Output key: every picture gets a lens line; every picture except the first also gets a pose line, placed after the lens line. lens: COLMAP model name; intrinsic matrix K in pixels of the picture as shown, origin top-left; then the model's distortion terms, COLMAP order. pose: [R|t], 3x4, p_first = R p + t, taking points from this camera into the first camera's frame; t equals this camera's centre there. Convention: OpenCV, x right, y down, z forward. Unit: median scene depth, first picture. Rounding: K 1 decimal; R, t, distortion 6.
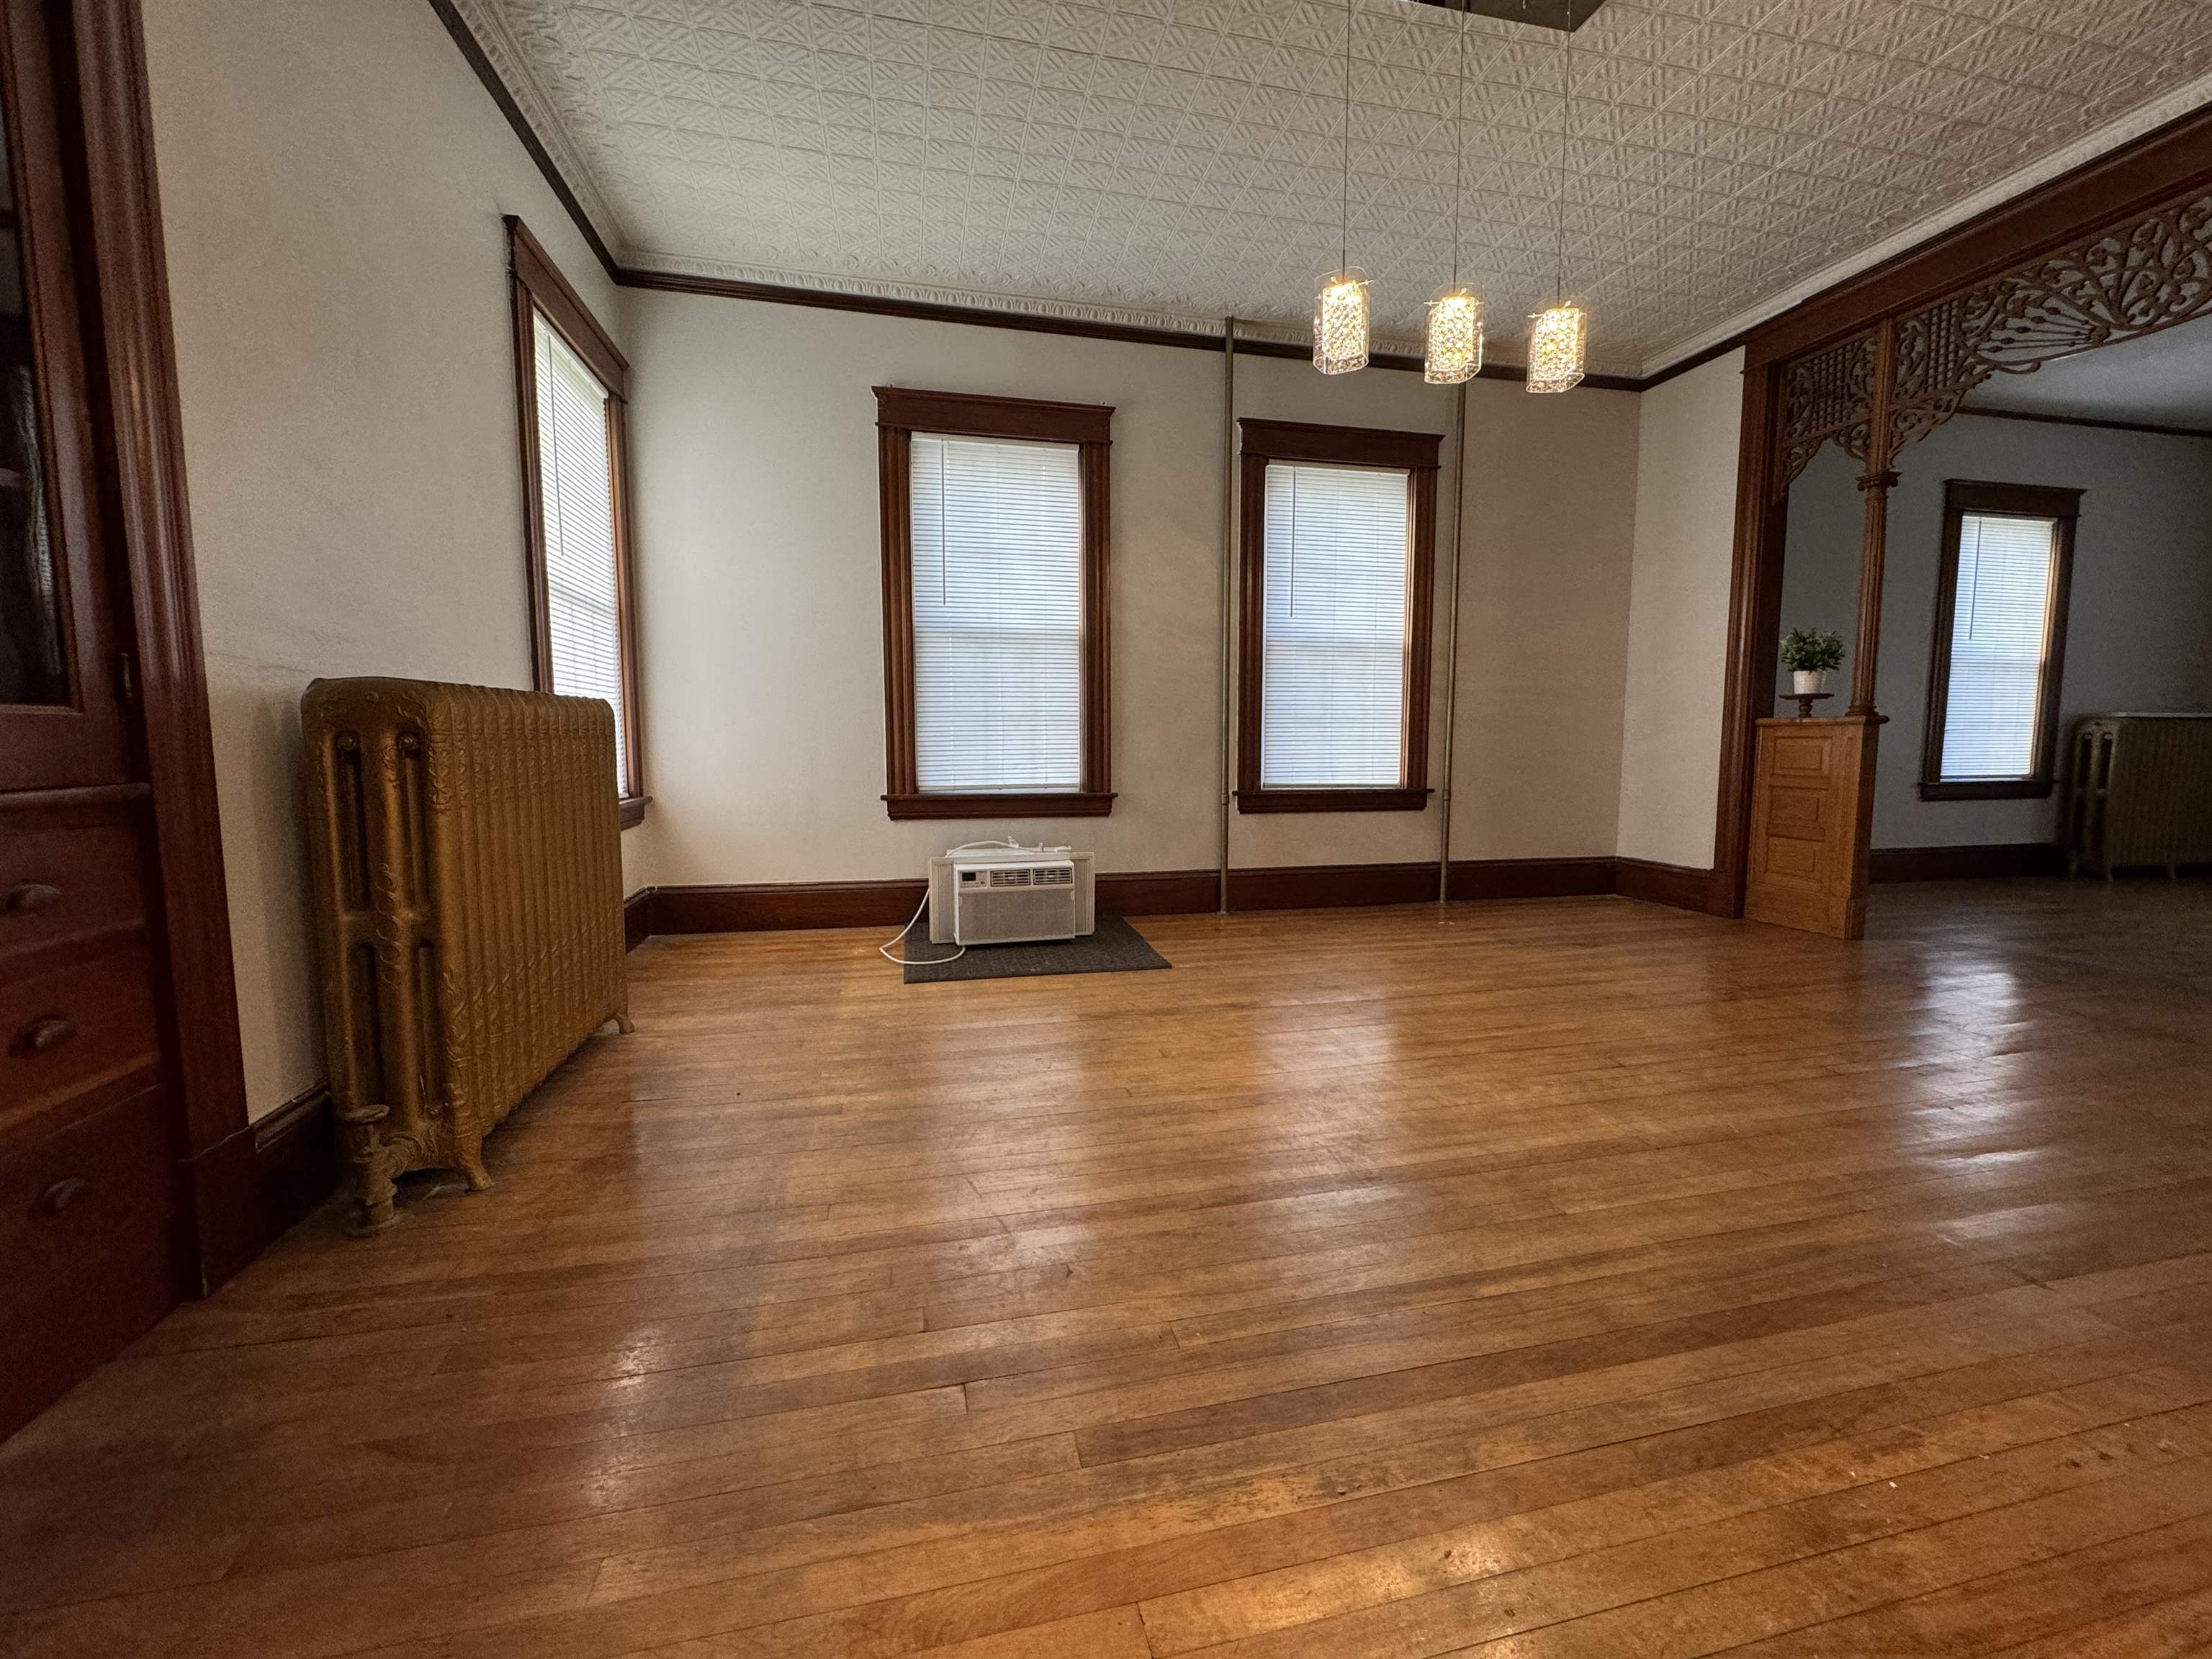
lens RADIAL K [[894.5, 0, 1095.8], [0, 894.5, 821.5], [0, 0, 1]] dist [0.000892, 0.000077]
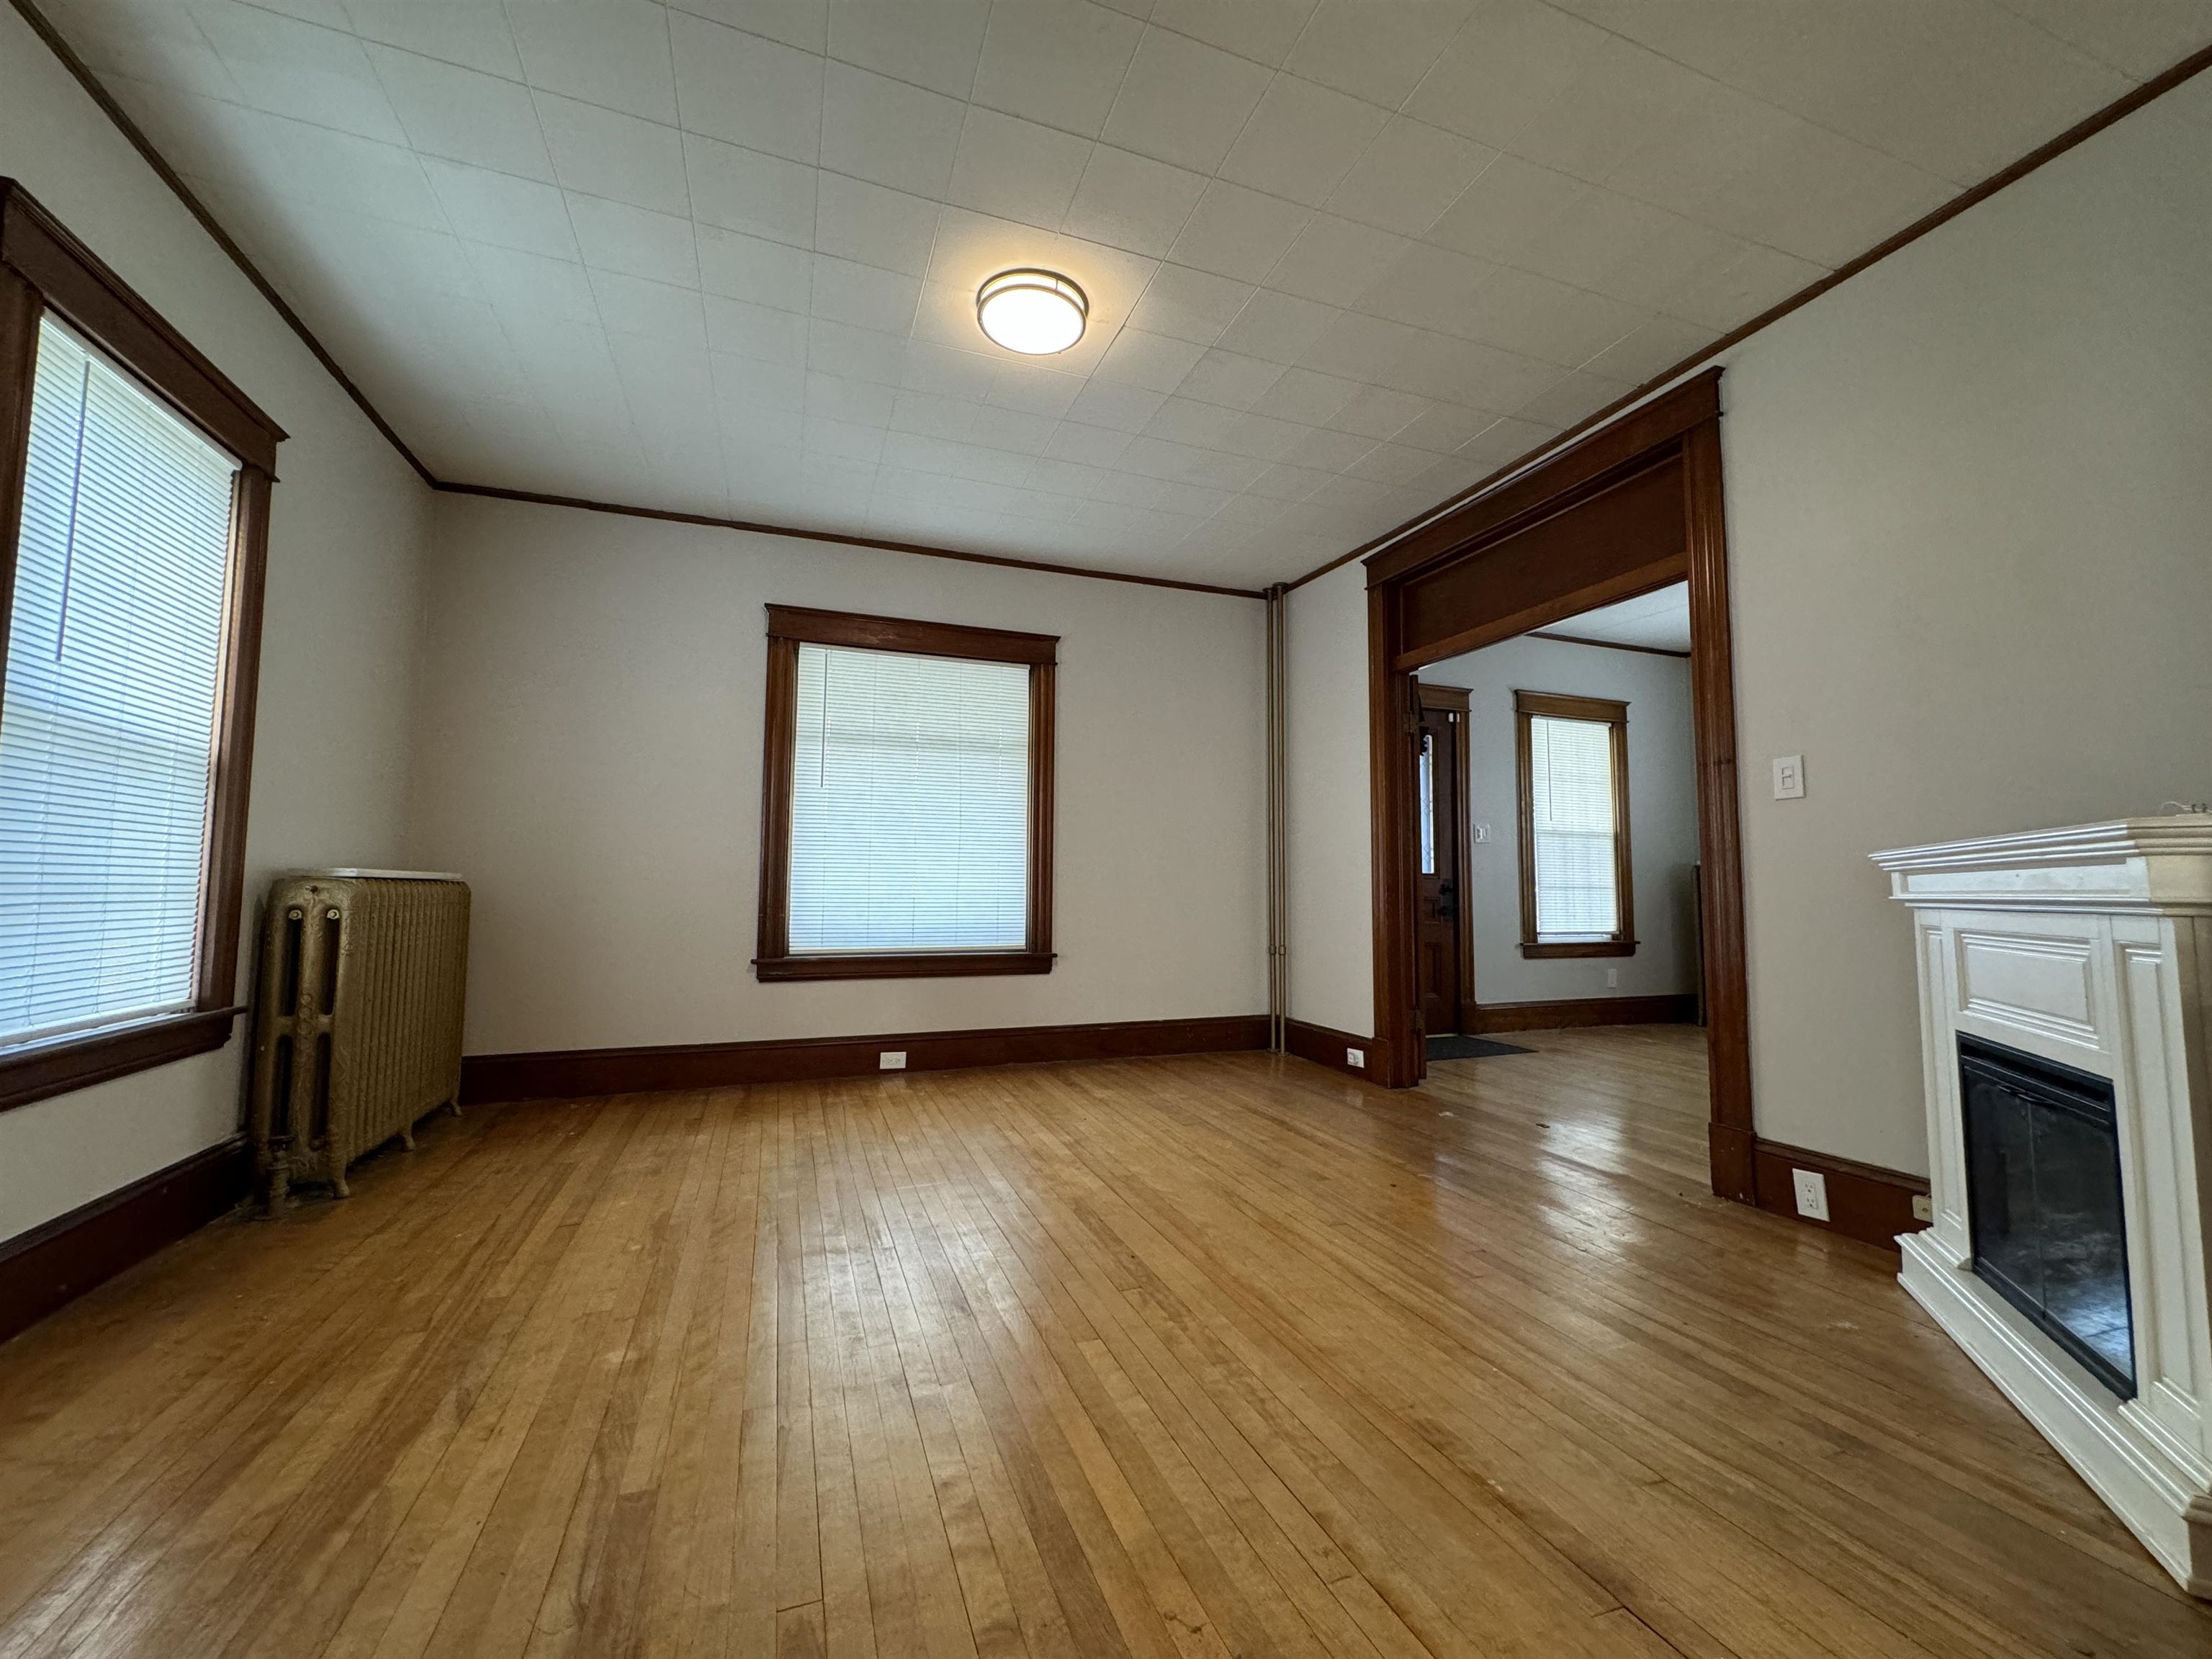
lens RADIAL K [[894.5, 0, 1095.8], [0, 894.5, 821.5], [0, 0, 1]] dist [0.000892, 0.000077]
pose [[0.967246, 0.037492, 0.251058, 0.109853], [0.006277, 0.985197, -0.171310, -0.004380], [-0.253765, 0.167274, 0.952692, 0.030531]]
